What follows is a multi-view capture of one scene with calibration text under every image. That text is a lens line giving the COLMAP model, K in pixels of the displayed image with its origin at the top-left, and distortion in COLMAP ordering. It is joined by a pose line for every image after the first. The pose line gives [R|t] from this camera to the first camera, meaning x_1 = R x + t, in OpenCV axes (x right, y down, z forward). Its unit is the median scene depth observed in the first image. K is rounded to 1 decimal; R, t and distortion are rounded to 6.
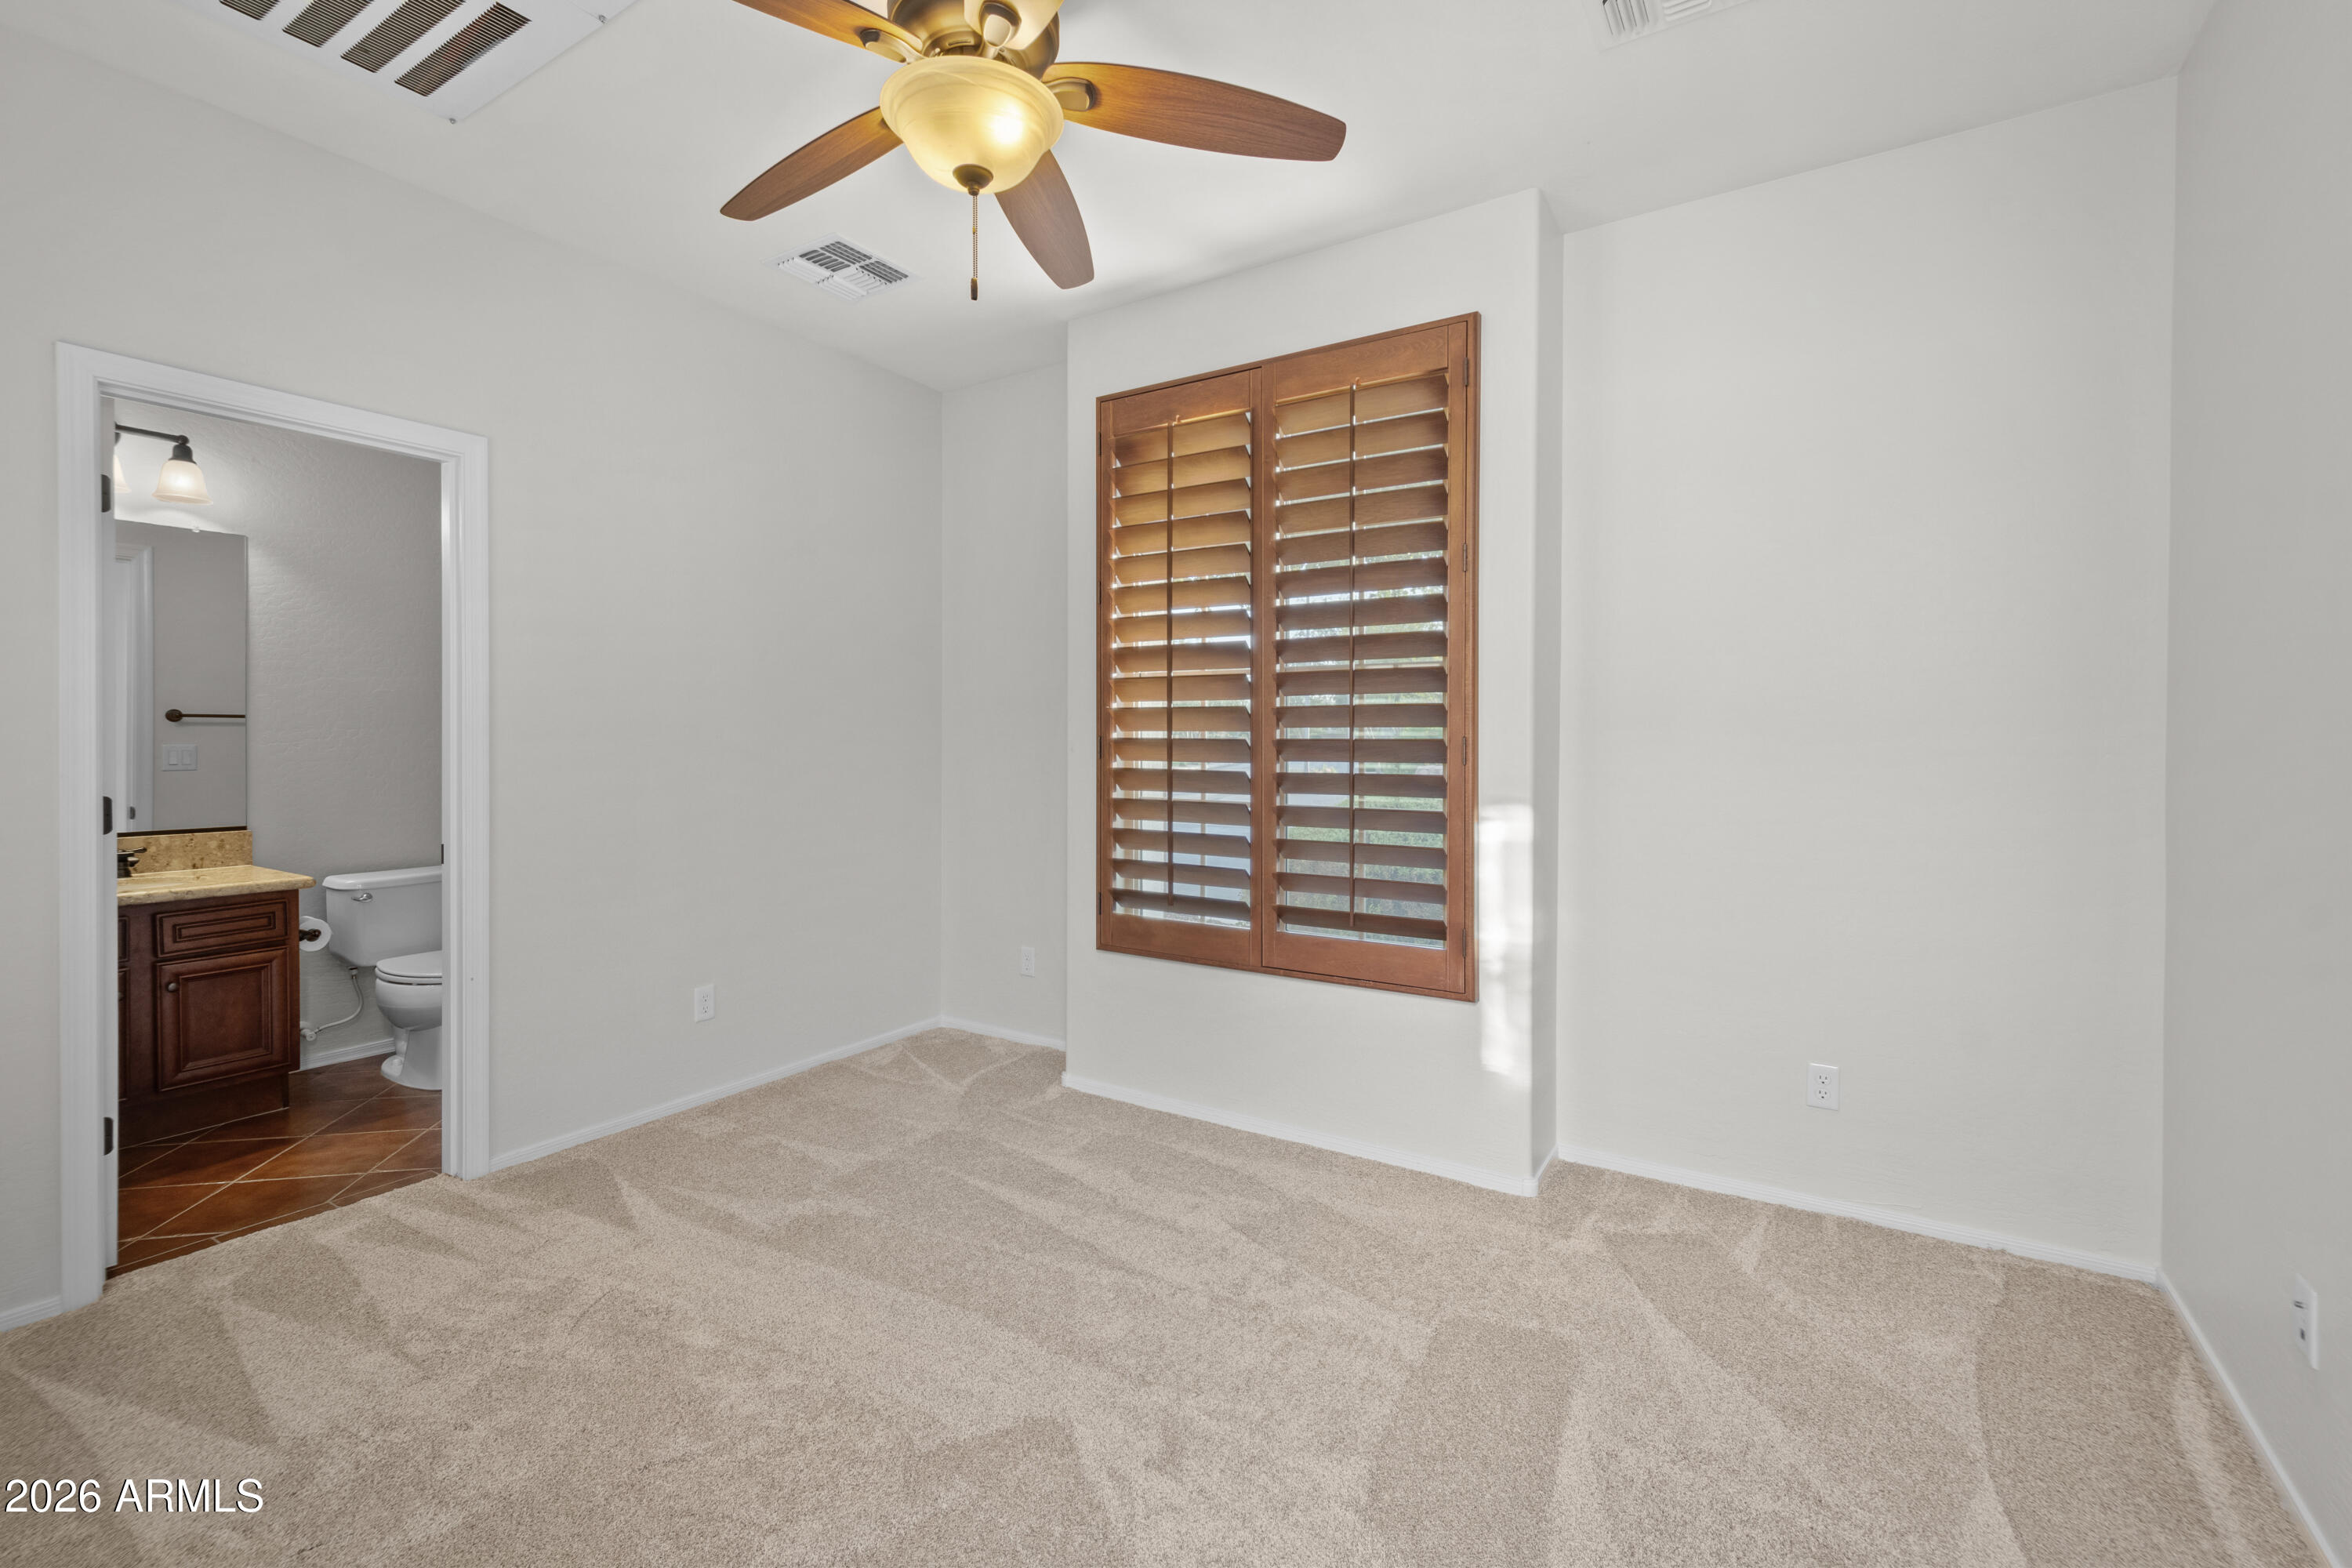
lens RADIAL K [[1023.6, 0, 1194.2], [0, 1023.6, 737.5], [0, 0, 1]] dist [-0.001381, -0.000602]
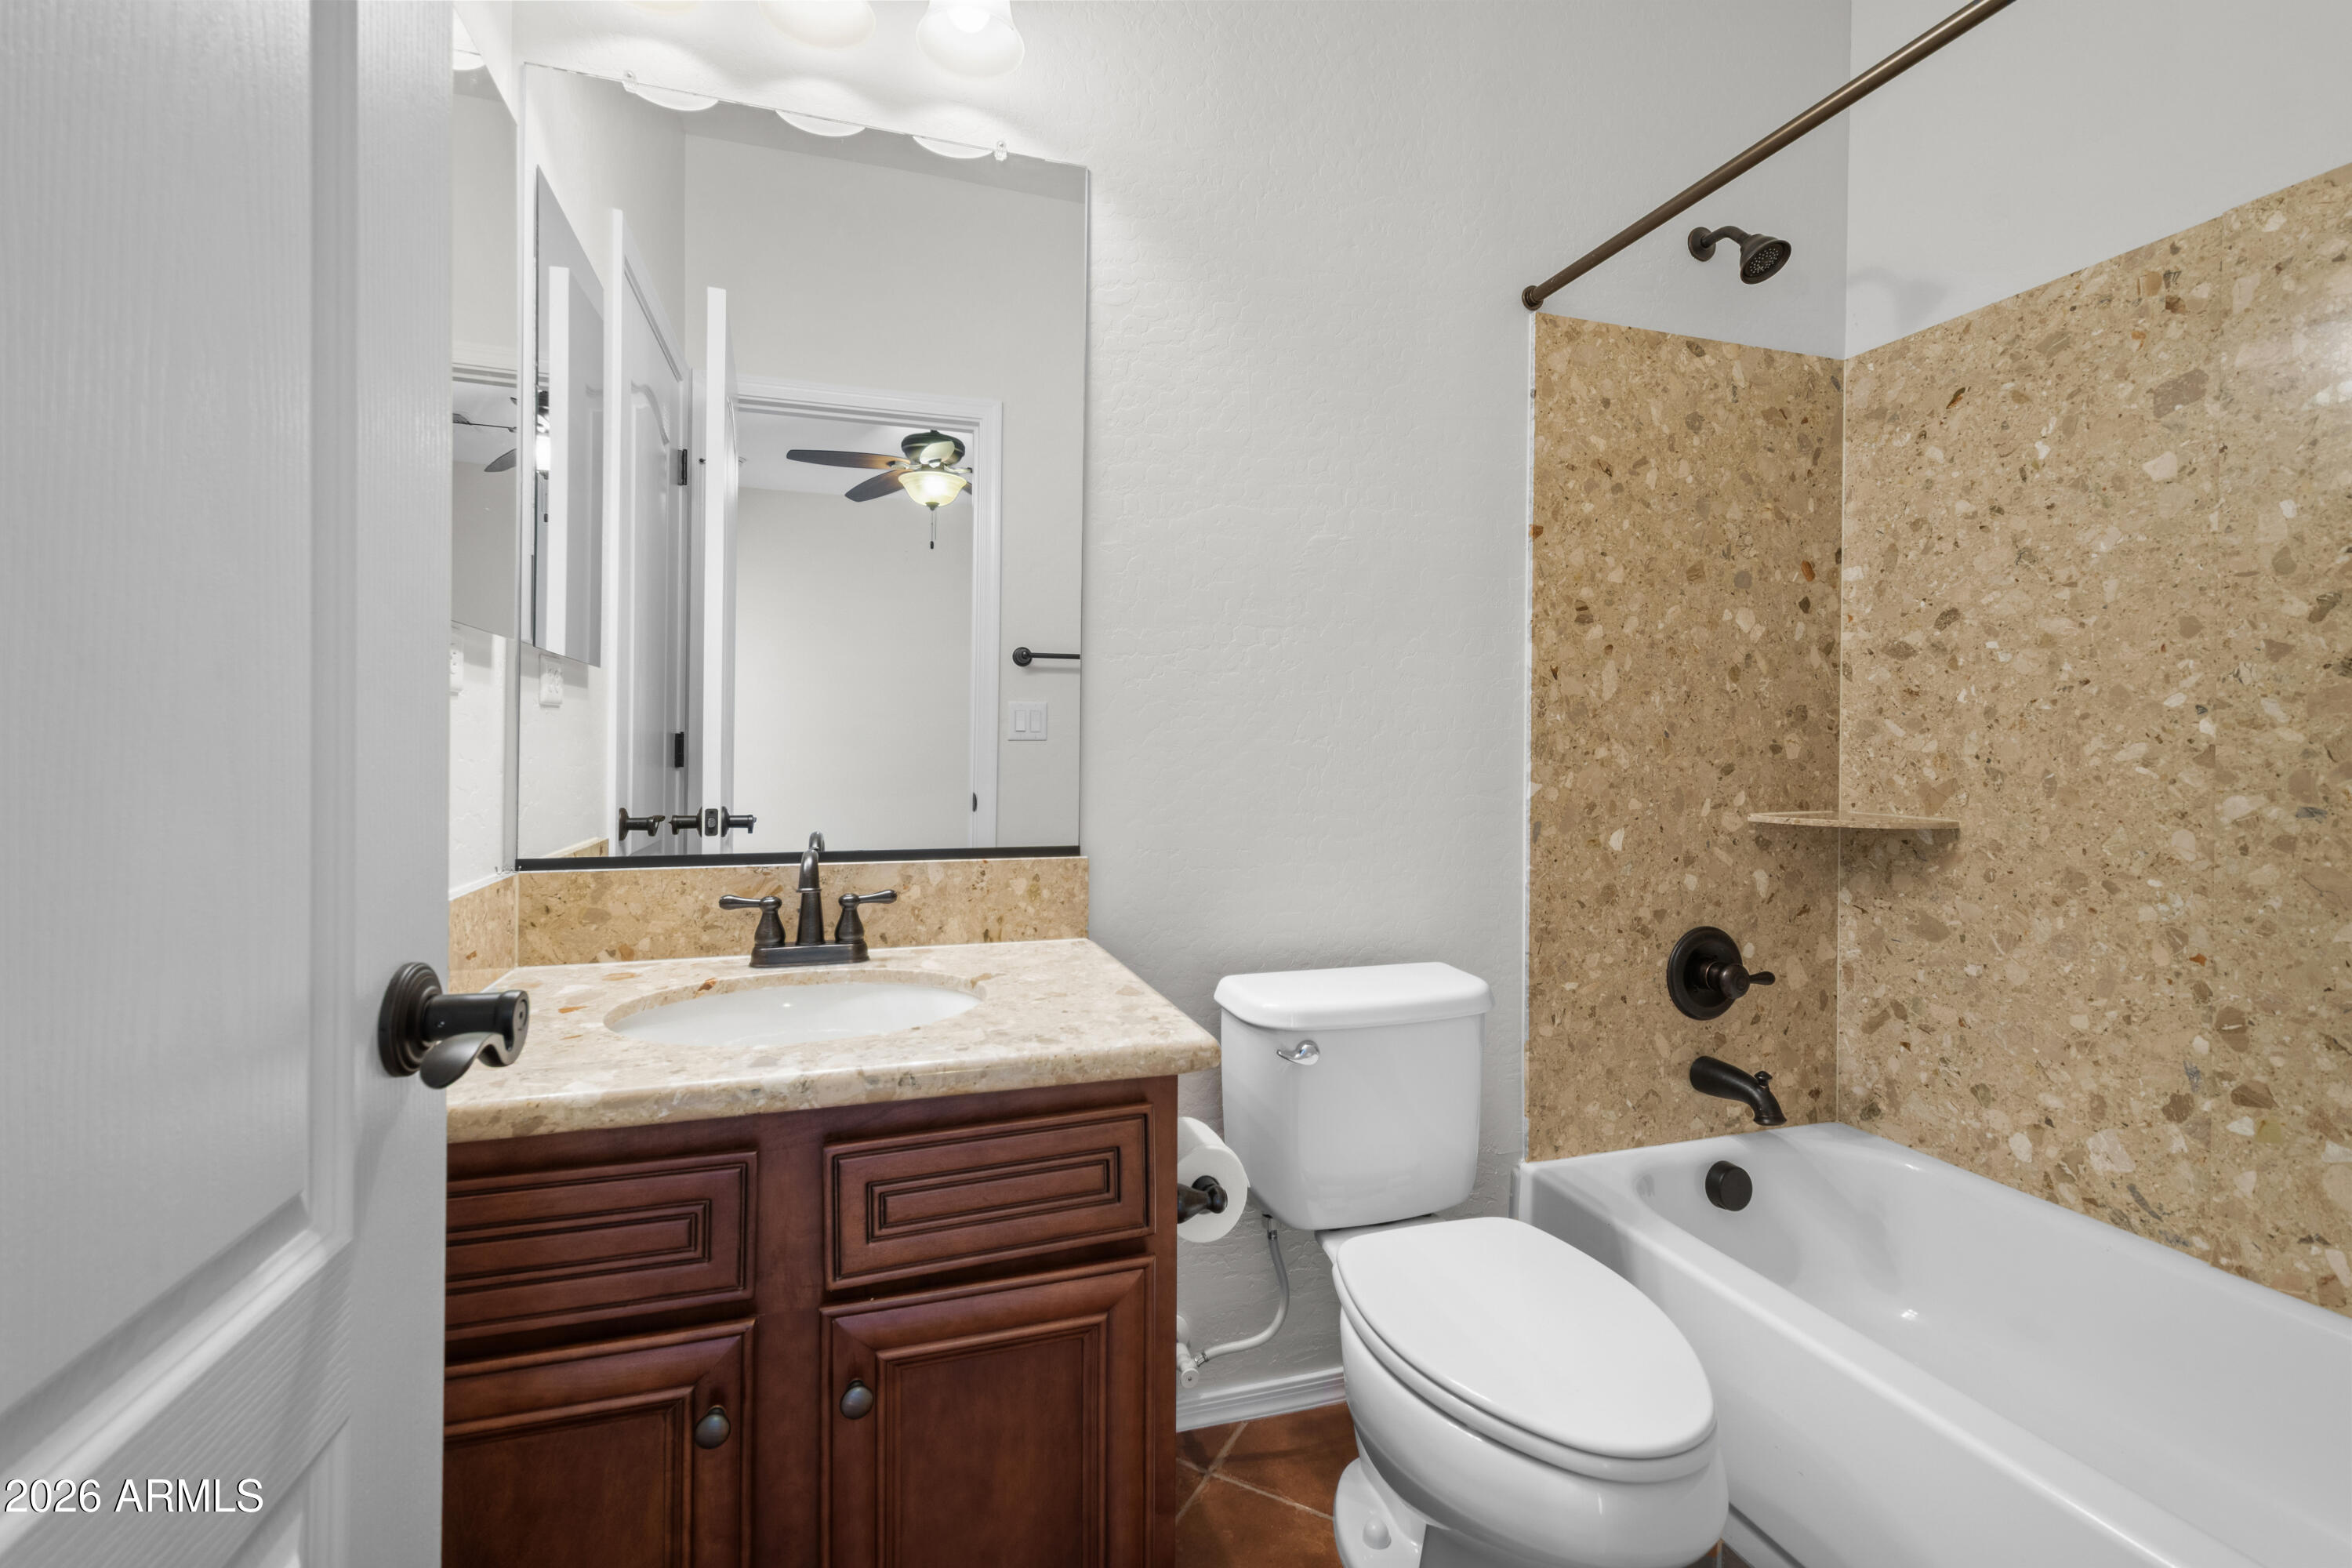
lens RADIAL K [[1023.6, 0, 1180.4], [0, 1023.6, 750.0], [0, 0, 1]] dist [-0.001381, -0.000602]
pose [[0.767886, 0.010012, -0.640508, -0.657580], [-0.013044, 0.999915, -0.000009, 0.048603], [0.640454, 0.008362, 0.767951, 0.738163]]
